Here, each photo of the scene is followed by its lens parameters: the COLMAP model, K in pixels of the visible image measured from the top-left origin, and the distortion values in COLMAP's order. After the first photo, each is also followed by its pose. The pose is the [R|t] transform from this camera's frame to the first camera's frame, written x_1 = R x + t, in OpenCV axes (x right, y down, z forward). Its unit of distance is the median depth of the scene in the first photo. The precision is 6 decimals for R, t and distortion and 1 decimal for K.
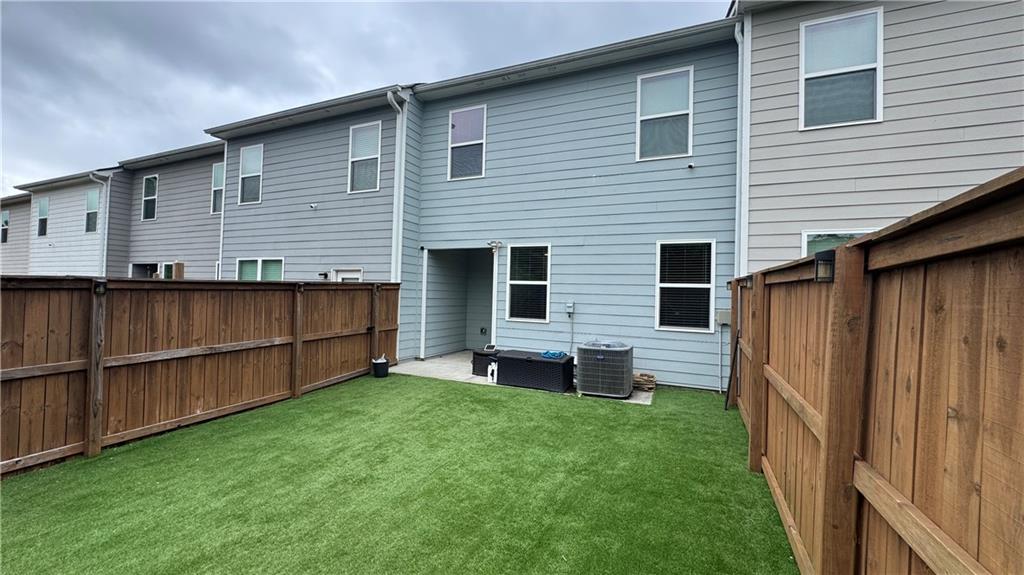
lens RADIAL K [[409.5, 0, 511.1], [0, 409.5, 287.9], [0, 0, 1]] dist [-0.002255, -0.000225]
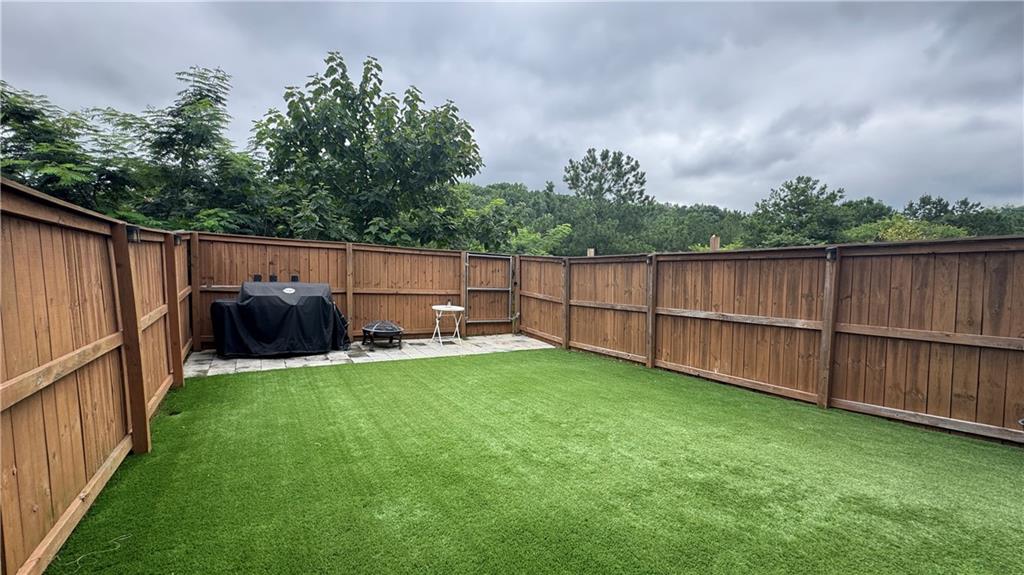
lens RADIAL K [[409.5, 0, 511.1], [0, 409.5, 287.9], [0, 0, 1]] dist [-0.002255, -0.000225]
pose [[-0.556732, 0.025467, -0.830301, 0.346495], [-0.001427, 0.999499, 0.031614, 0.034671], [0.830691, 0.018785, -0.556417, 0.888648]]
